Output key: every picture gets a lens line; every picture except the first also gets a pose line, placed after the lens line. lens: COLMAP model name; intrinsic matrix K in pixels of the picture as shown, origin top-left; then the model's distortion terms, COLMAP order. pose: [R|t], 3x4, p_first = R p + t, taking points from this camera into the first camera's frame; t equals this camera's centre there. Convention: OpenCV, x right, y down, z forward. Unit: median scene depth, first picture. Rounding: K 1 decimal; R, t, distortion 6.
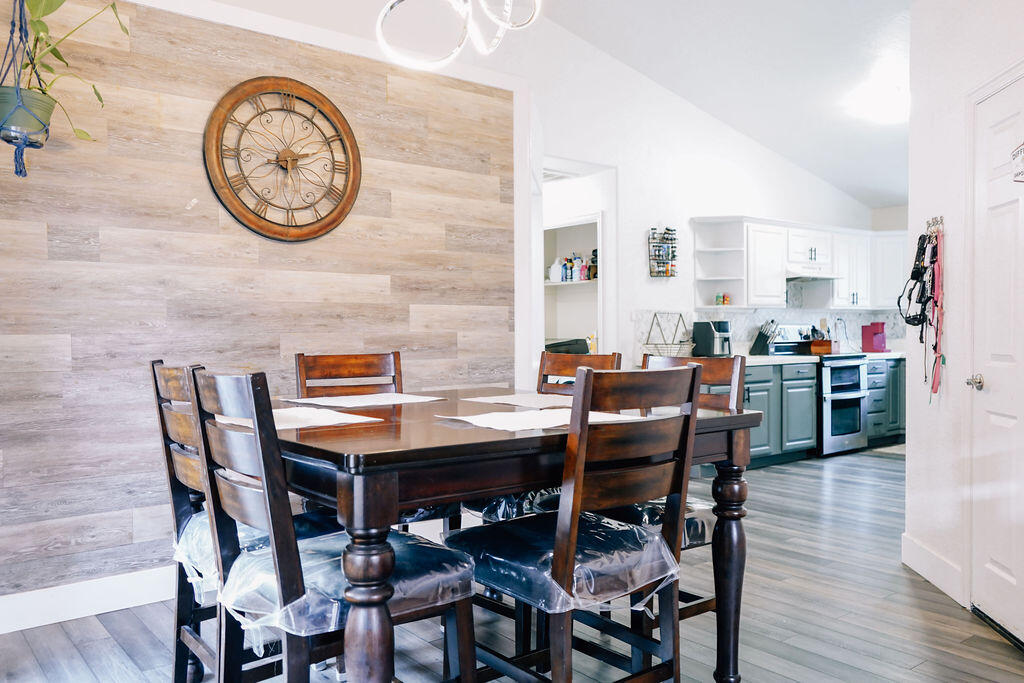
lens RADIAL K [[810.5, 0, 509.9], [0, 810.5, 346.4], [0, 0, 1]] dist [0.029262, 0.000911]
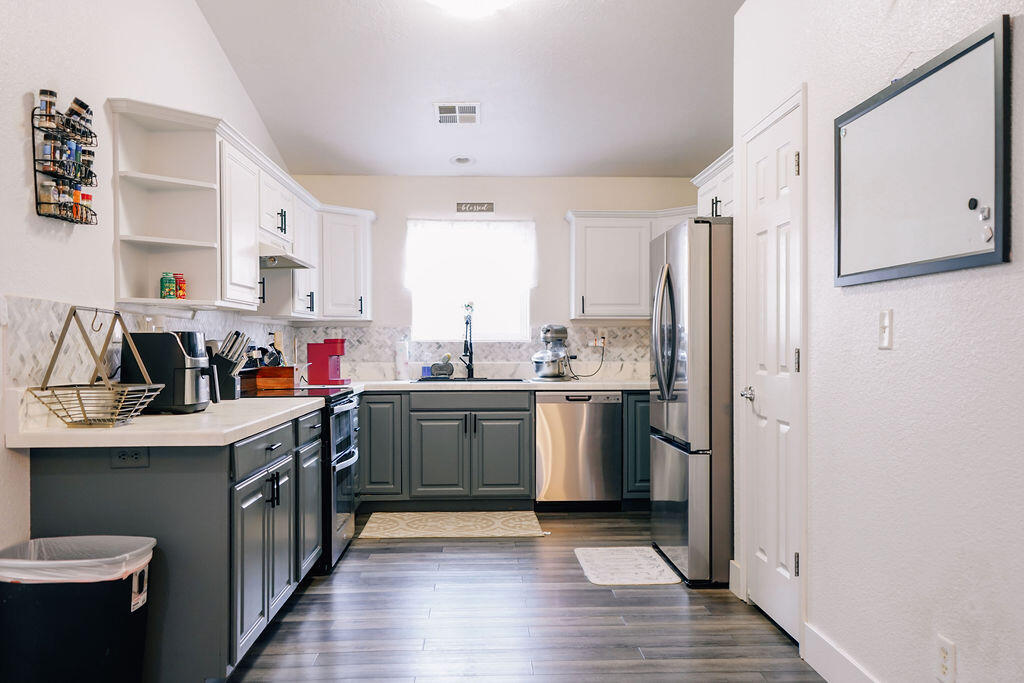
lens RADIAL K [[848.4, 0, 529.2], [0, 848.4, 346.6], [0, 0, 1]] dist [0.002899, -0.000835]
pose [[0.578792, 0.004886, 0.815461, -0.037652], [0.012045, 0.999822, -0.014540, -0.023682], [-0.815386, 0.018237, 0.578630, 0.987075]]
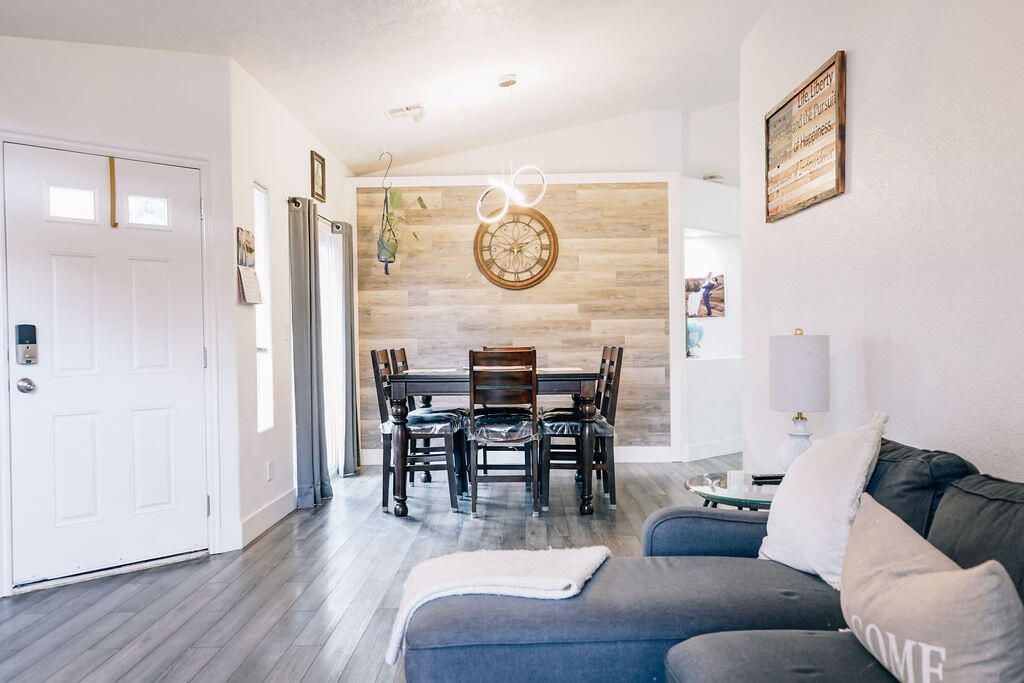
lens RADIAL K [[823.7, 0, 509.1], [0, 823.7, 350.3], [0, 0, 1]] dist [0.025806, 0.000270]
pose [[0.773472, 0.003803, -0.633819, 0.867675], [-0.002764, 0.999993, 0.002627, 0.008737], [0.633824, -0.000280, 0.773477, -0.474252]]
